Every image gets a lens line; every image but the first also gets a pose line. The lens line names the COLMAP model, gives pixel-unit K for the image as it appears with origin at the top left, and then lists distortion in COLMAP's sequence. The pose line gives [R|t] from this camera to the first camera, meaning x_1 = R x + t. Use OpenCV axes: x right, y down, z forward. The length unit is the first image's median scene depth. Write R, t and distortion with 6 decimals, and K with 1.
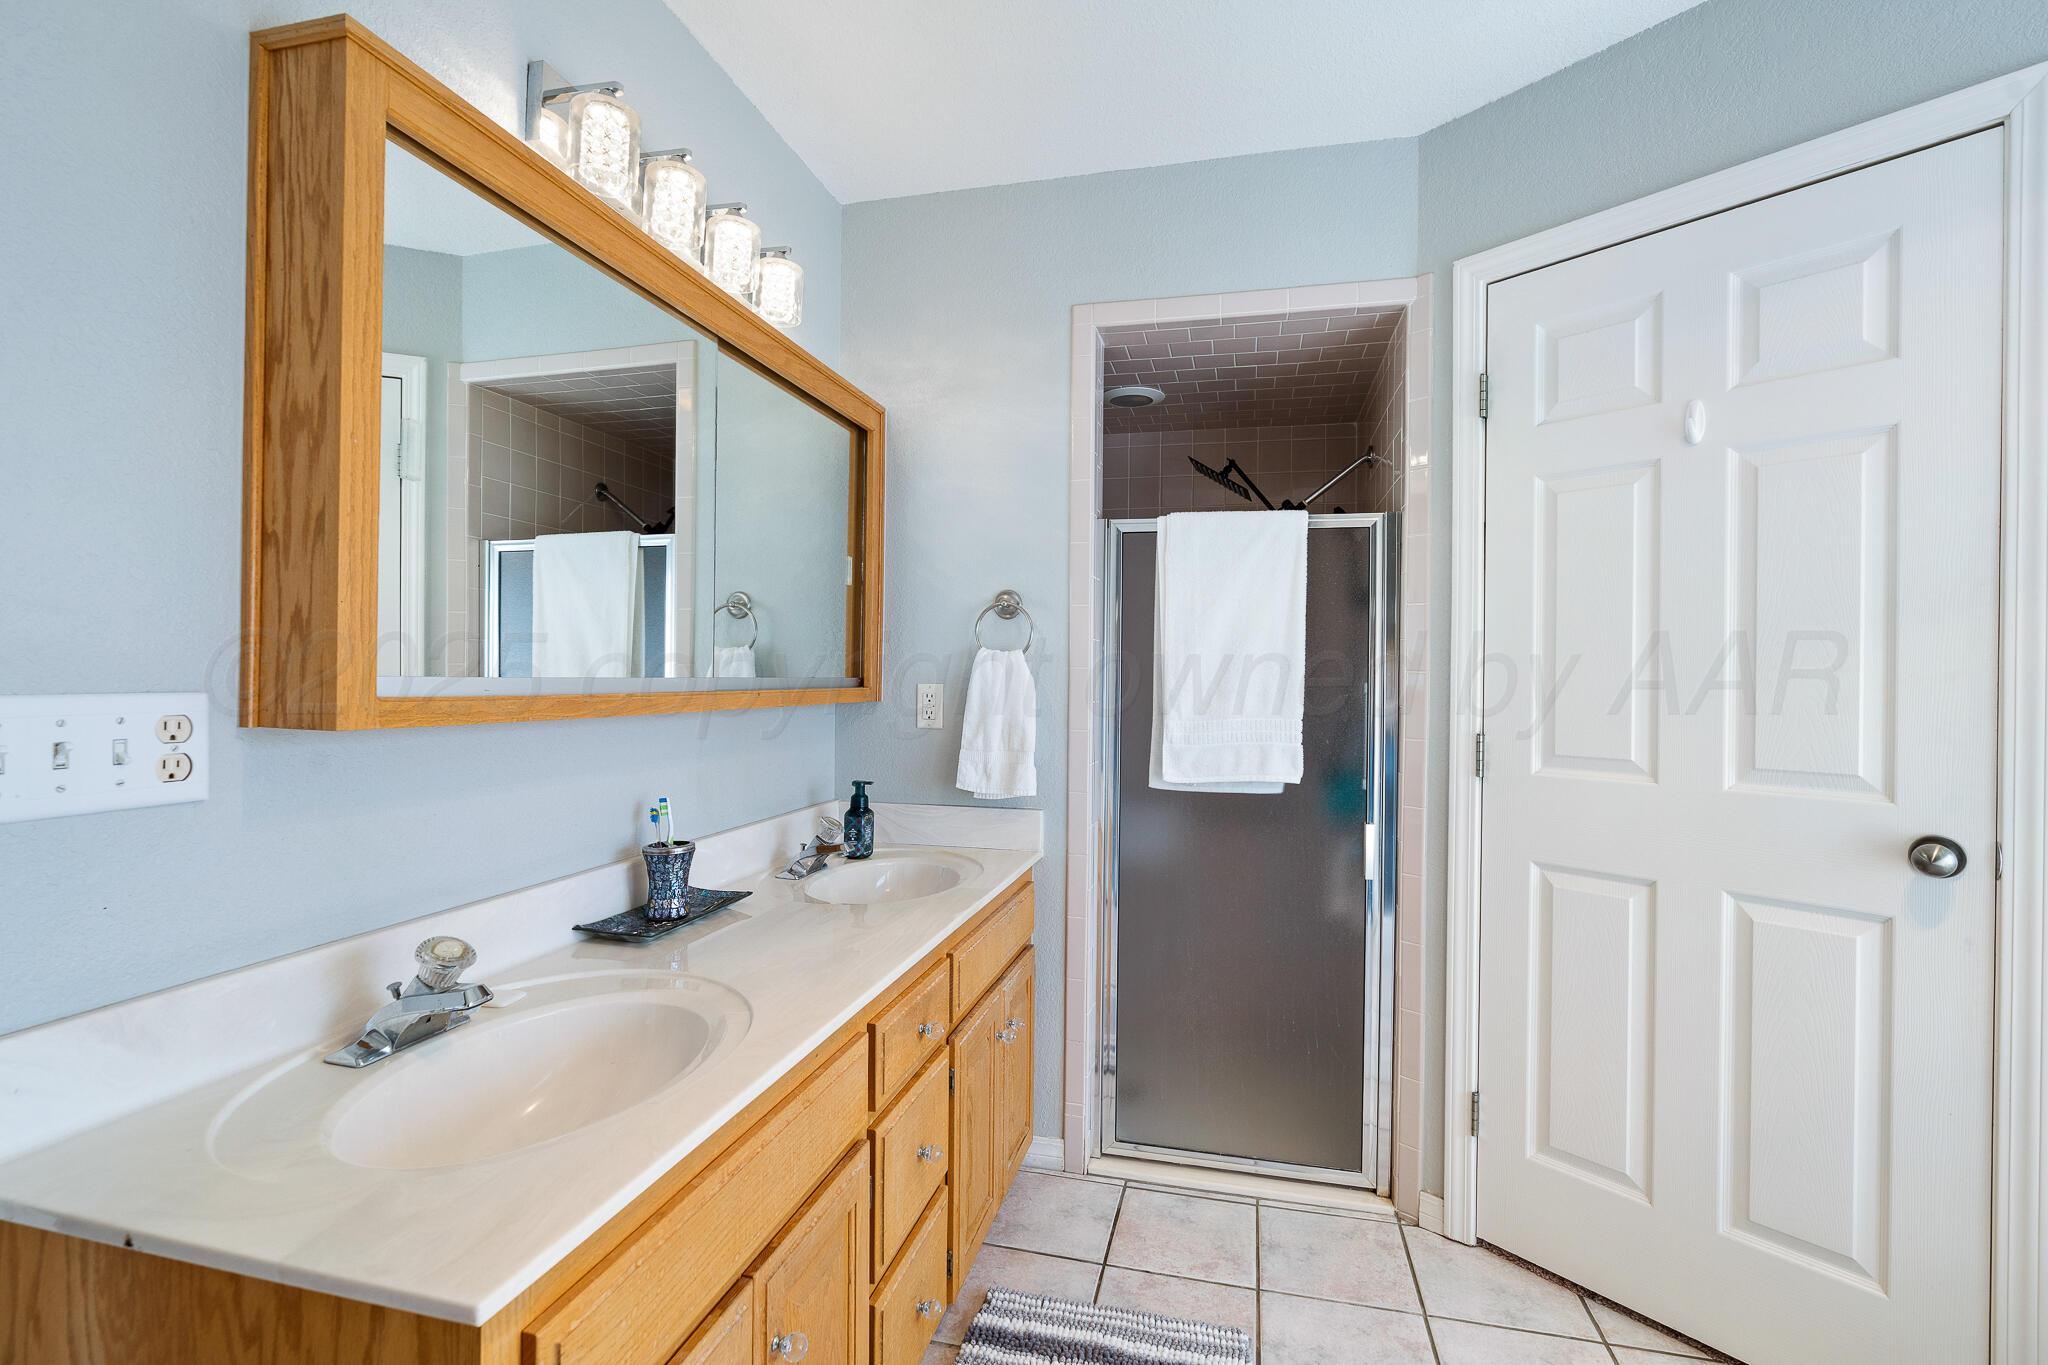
lens RADIAL K [[915.9, 0, 1027.7], [0, 915.9, 674.8], [0, 0, 1]] dist [-0.007150, 0.000093]
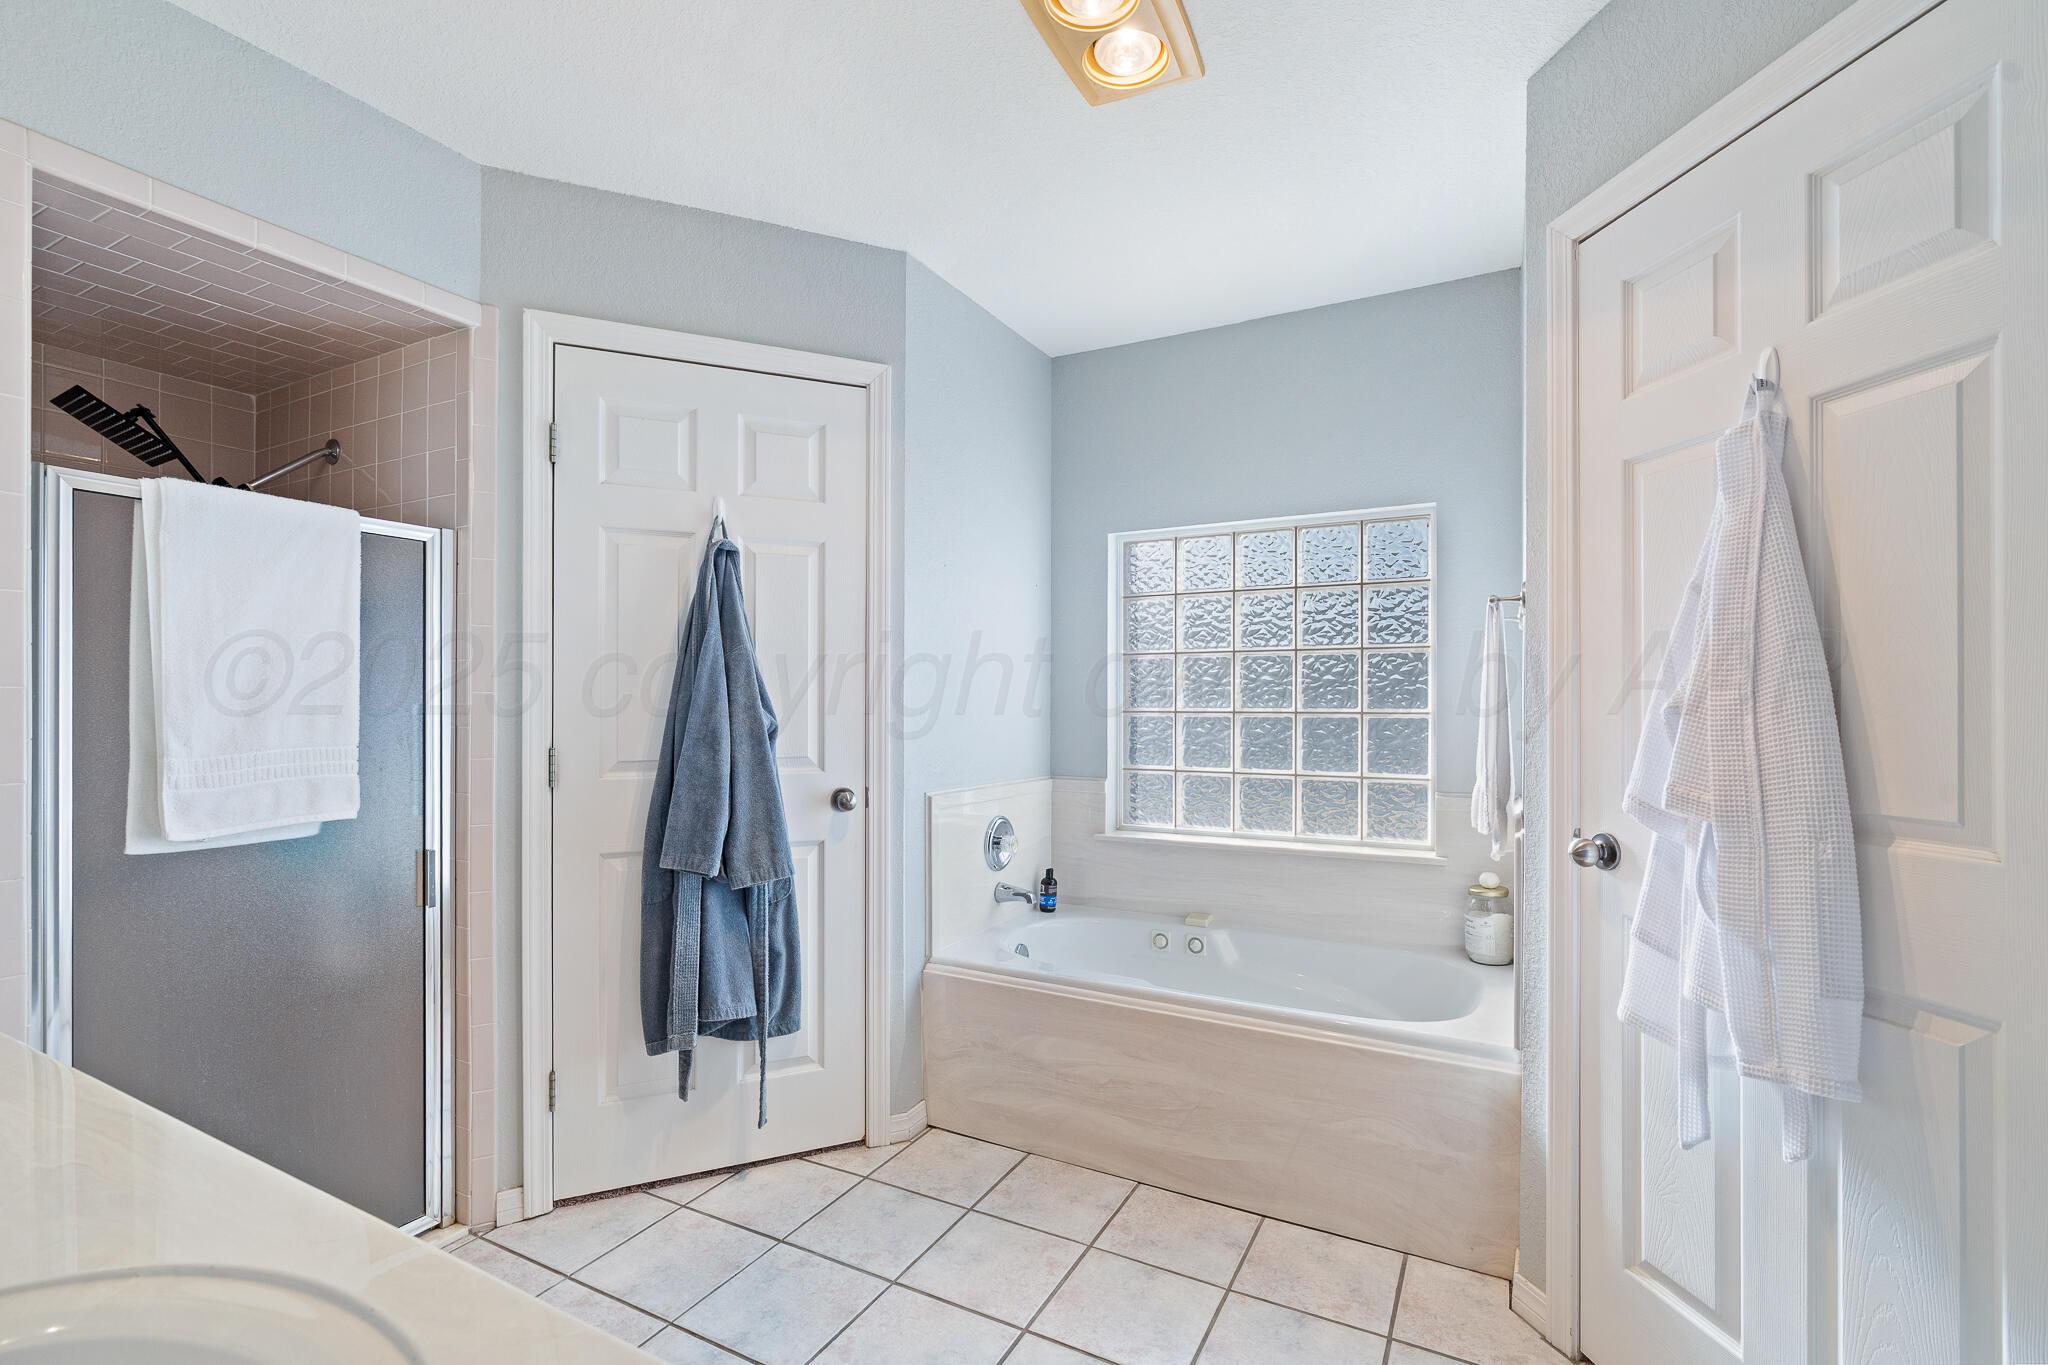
lens RADIAL K [[915.9, 0, 1022.7], [0, 915.9, 692.6], [0, 0, 1]] dist [-0.007150, 0.000093]
pose [[0.261444, -0.006839, 0.965194, -0.425398], [-0.001207, 0.999972, 0.007412, -0.011488], [-0.965218, -0.003103, 0.261428, 0.160067]]
